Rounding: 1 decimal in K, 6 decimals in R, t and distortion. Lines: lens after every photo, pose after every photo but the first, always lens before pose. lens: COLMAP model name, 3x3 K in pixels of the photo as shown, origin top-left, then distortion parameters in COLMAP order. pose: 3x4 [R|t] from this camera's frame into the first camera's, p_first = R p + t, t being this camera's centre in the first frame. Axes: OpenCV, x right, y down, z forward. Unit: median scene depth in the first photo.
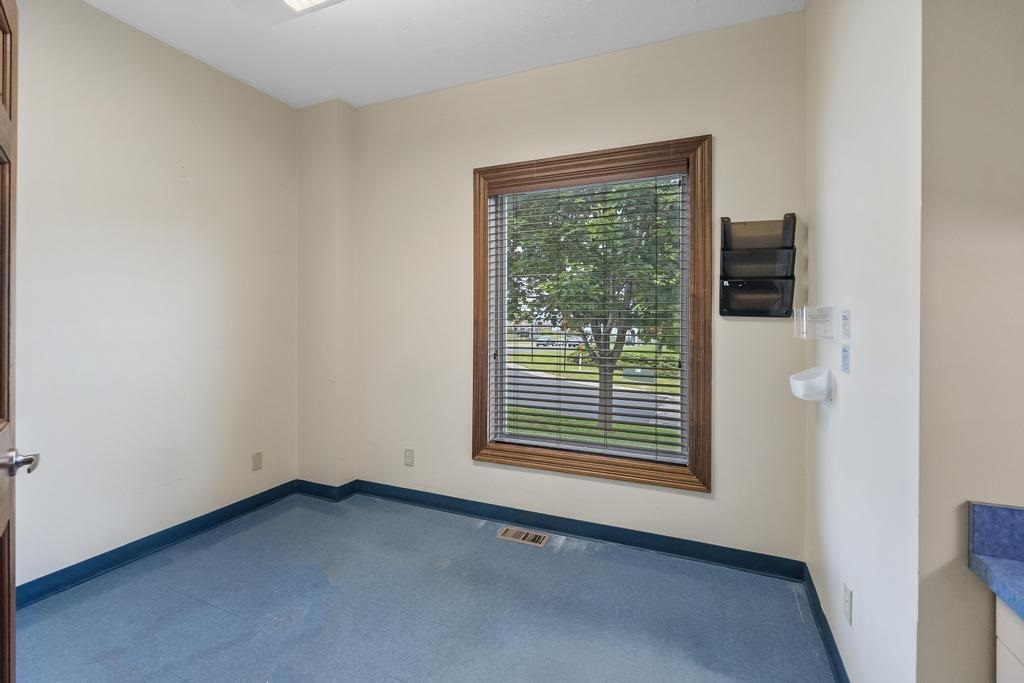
lens RADIAL K [[467.8, 0, 501.9], [0, 467.8, 321.1], [0, 0, 1]] dist [0.002537, 0.000512]
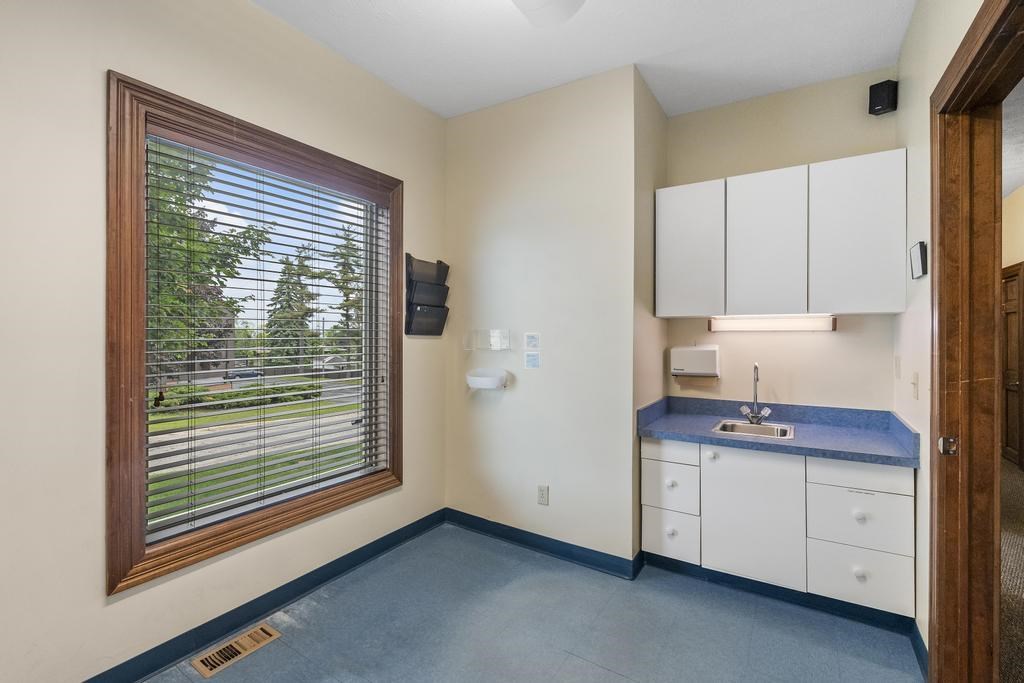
lens RADIAL K [[467.8, 0, 511.3], [0, 467.8, 334.5], [0, 0, 1]] dist [0.002537, 0.000512]
pose [[0.138495, -0.006860, 0.990339, -0.669952], [0.006391, 0.999961, 0.006033, -0.015703], [-0.990343, 0.005493, 0.138533, 0.555120]]
